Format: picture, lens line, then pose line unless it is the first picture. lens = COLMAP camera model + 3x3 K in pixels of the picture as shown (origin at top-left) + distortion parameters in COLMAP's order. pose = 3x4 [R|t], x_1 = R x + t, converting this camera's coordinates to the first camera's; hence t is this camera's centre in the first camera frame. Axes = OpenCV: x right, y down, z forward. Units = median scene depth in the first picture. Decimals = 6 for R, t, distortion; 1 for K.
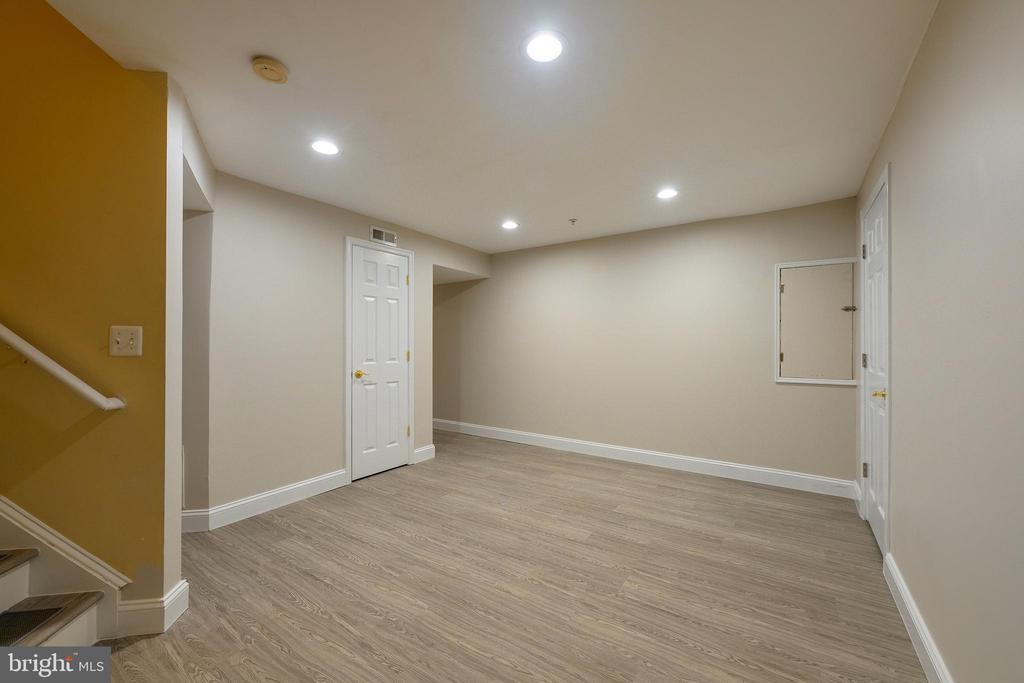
lens RADIAL K [[414.0, 0, 512.8], [0, 414.0, 343.8], [0, 0, 1]] dist [0.001253, 0.000016]
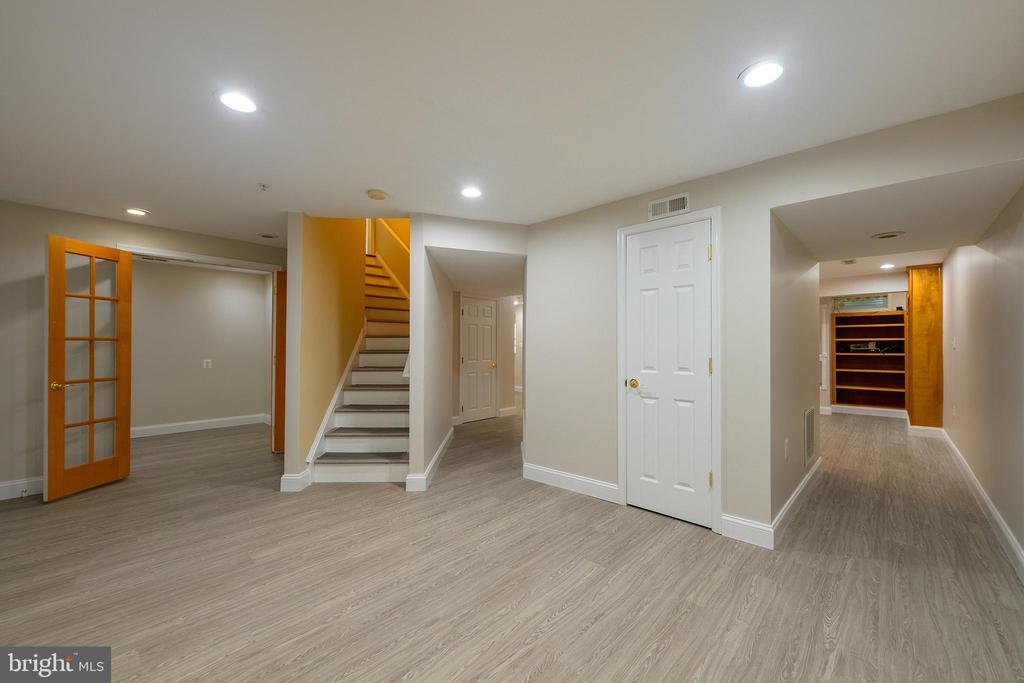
lens RADIAL K [[403.1, 0, 512.7], [0, 403.1, 342.8], [0, 0, 1]] dist [0.004087, -0.000325]
pose [[-0.163683, -0.007953, -0.986481, 0.505101], [0.003237, 0.999958, -0.008599, -0.004424], [0.986508, -0.004601, -0.163650, 0.909783]]
